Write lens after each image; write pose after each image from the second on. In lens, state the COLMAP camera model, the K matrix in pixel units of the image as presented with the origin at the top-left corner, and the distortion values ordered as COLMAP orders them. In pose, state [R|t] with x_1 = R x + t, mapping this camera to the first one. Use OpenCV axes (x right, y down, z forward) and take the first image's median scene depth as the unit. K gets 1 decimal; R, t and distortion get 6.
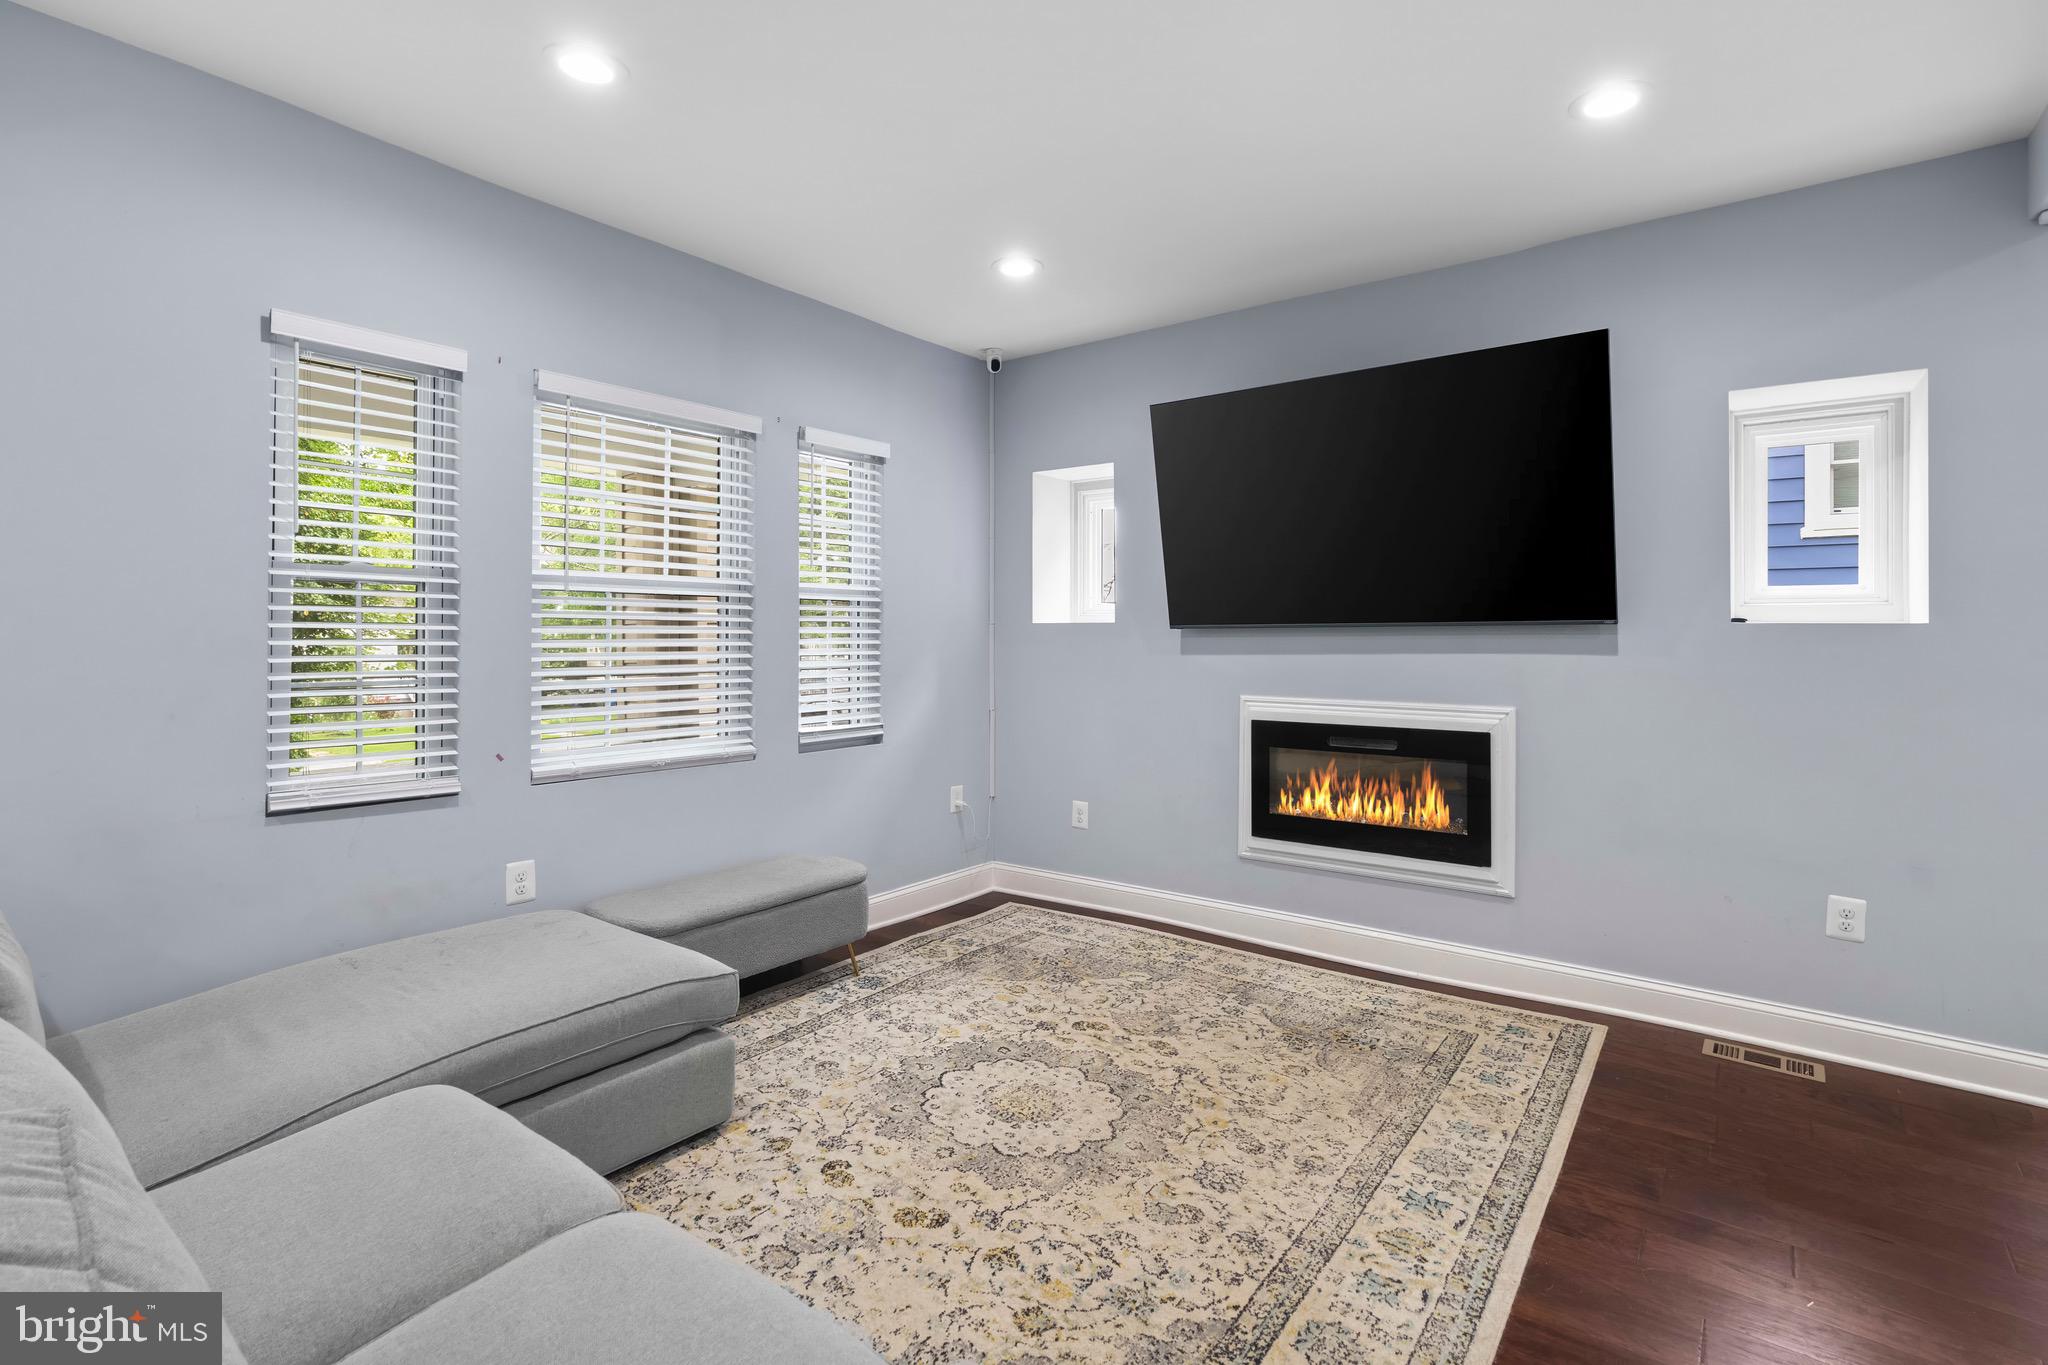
lens RADIAL K [[979.4, 0, 1025.0], [0, 979.4, 634.4], [0, 0, 1]] dist [-0.007243, 0.000389]
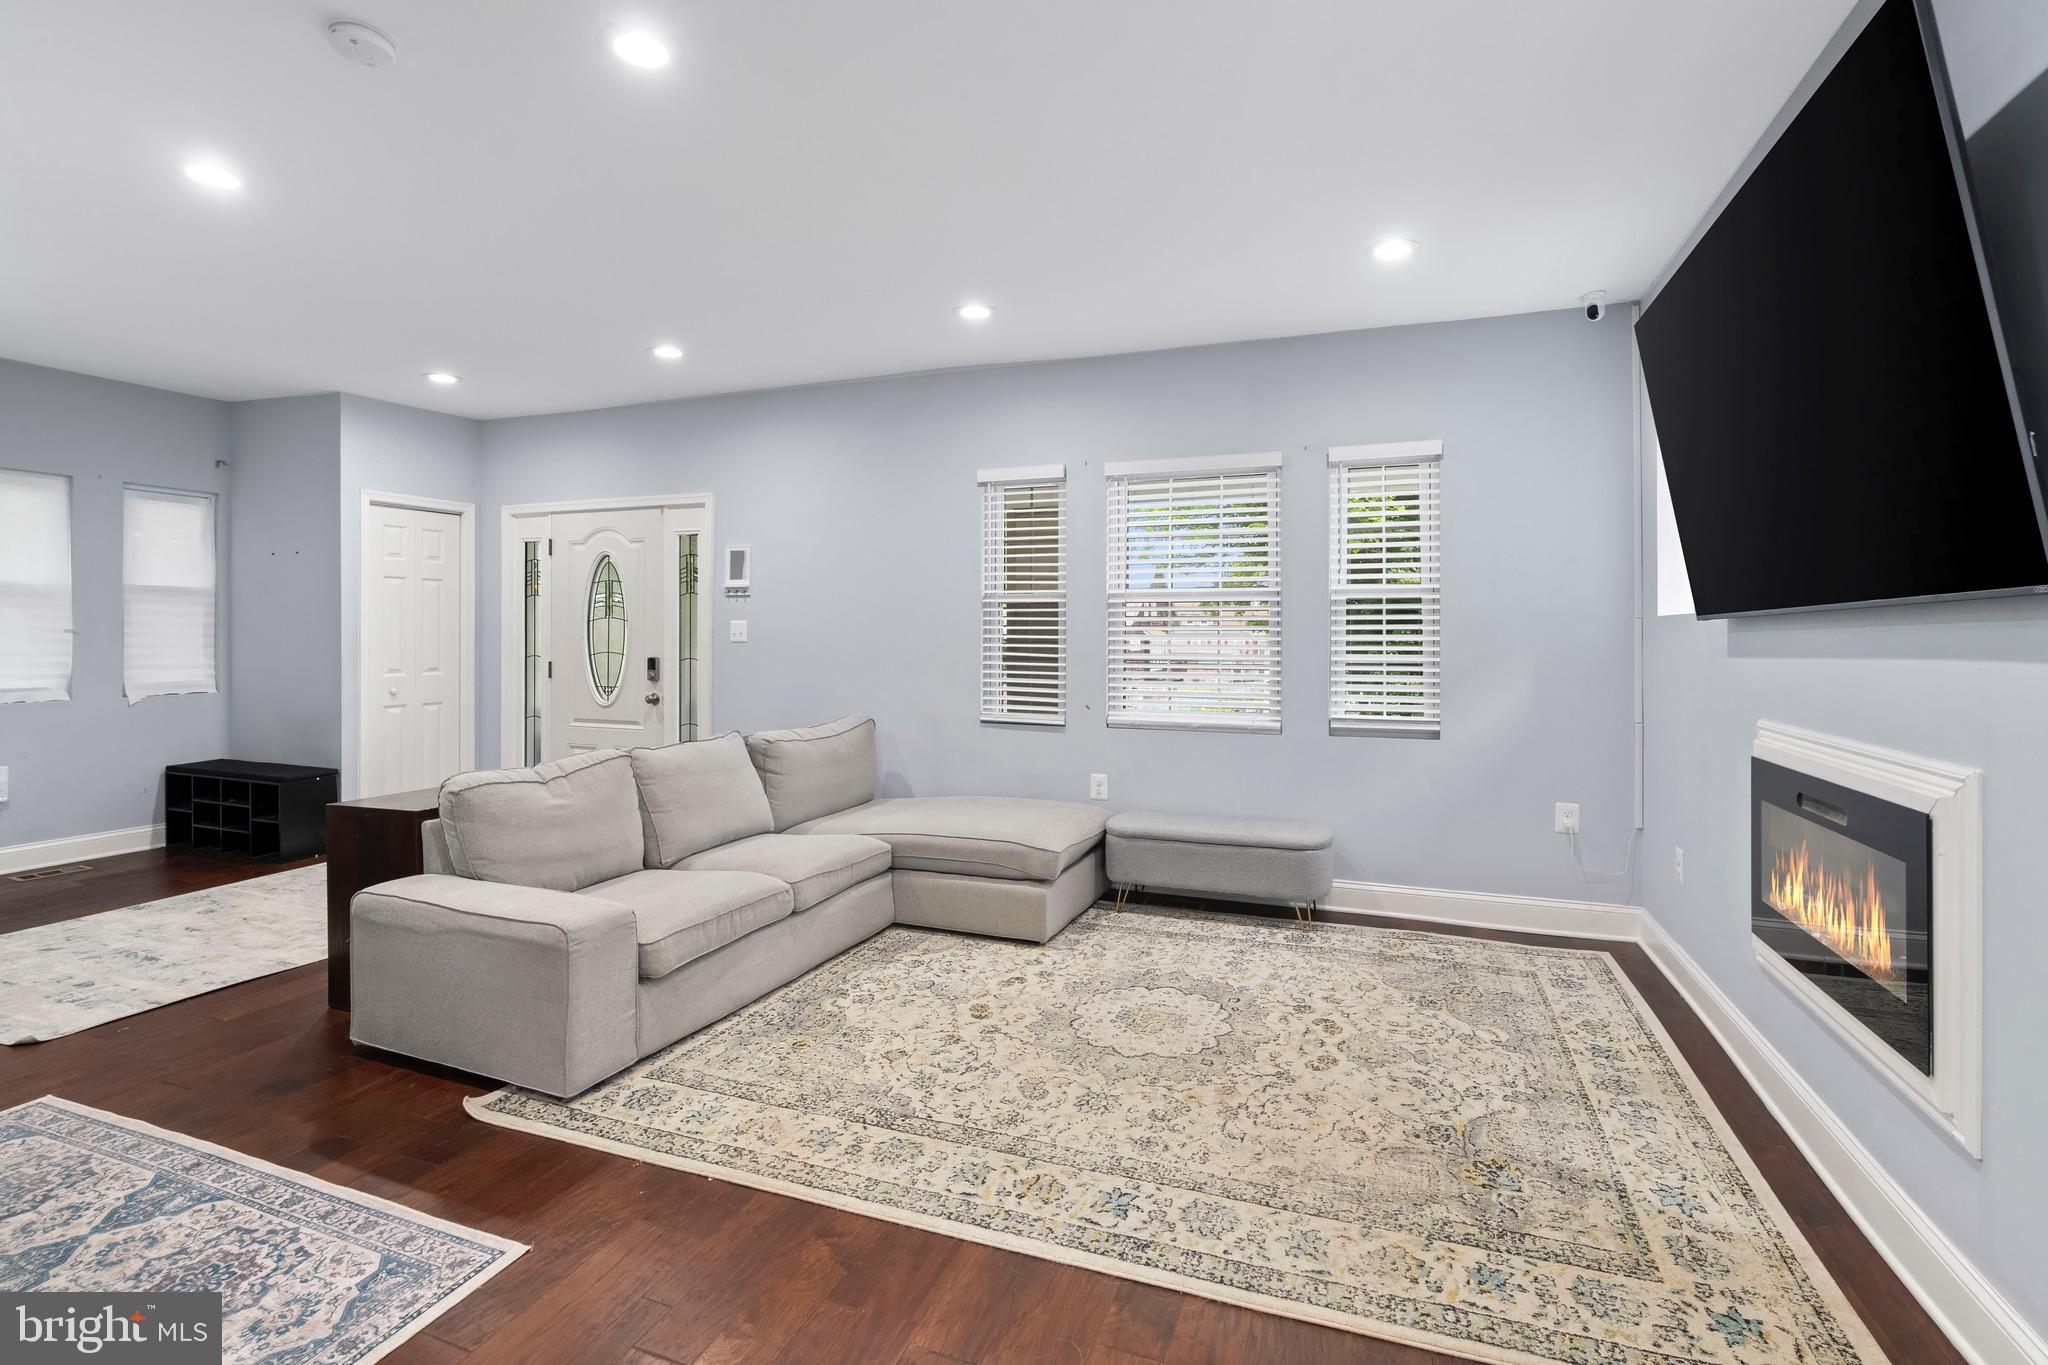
lens RADIAL K [[930.8, 0, 1026.2], [0, 930.8, 634.9], [0, 0, 1]] dist [-0.002177, -0.000322]
pose [[0.277220, -0.003039, -0.960802, 0.924371], [0.000607, 0.999995, -0.002988, 0.009557], [0.960806, 0.000245, 0.277220, 0.468732]]
